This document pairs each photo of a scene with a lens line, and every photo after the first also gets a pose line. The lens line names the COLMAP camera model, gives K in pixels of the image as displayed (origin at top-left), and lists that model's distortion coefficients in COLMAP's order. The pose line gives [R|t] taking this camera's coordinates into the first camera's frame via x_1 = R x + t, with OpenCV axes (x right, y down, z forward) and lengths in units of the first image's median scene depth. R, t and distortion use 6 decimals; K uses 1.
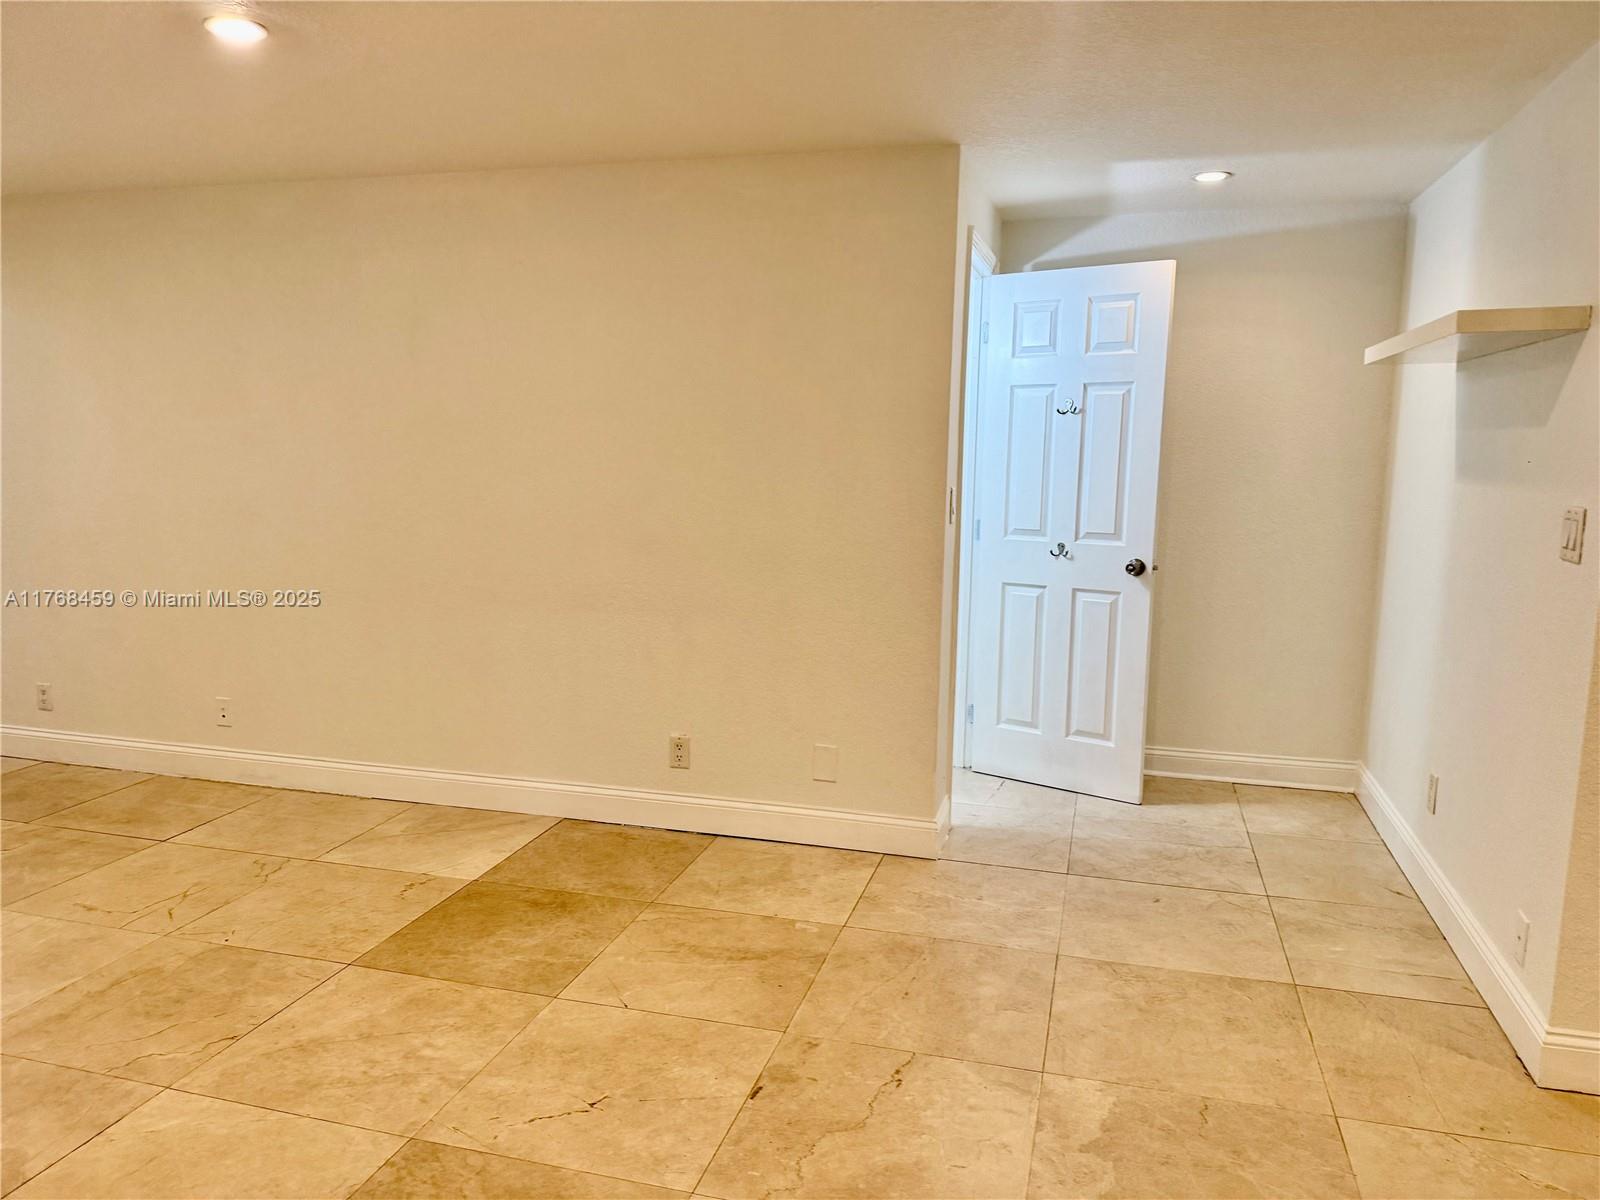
lens RADIAL K [[1125.1, 0, 800.7], [0, 1125.1, 599.7], [0, 0, 1]] dist [0.020622, -0.015905]
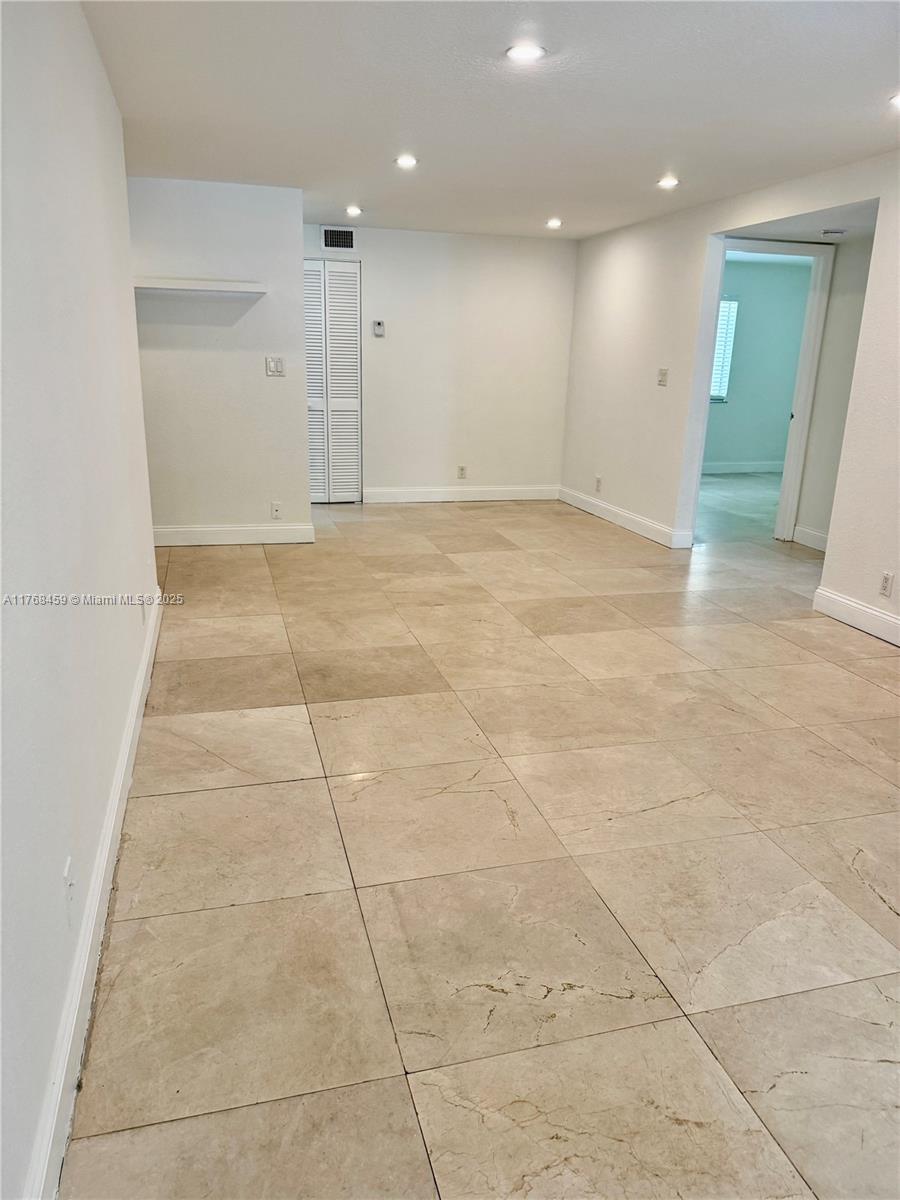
lens RADIAL K [[843.8, 0, 449.1], [0, 843.8, 601.3], [0, 0, 1]] dist [0.020622, -0.015905]
pose [[-0.518423, -0.252384, 0.817031, -1.269228], [0.102096, 0.930351, 0.352171, -0.190196], [-0.849008, 0.265989, -0.456548, 1.458795]]
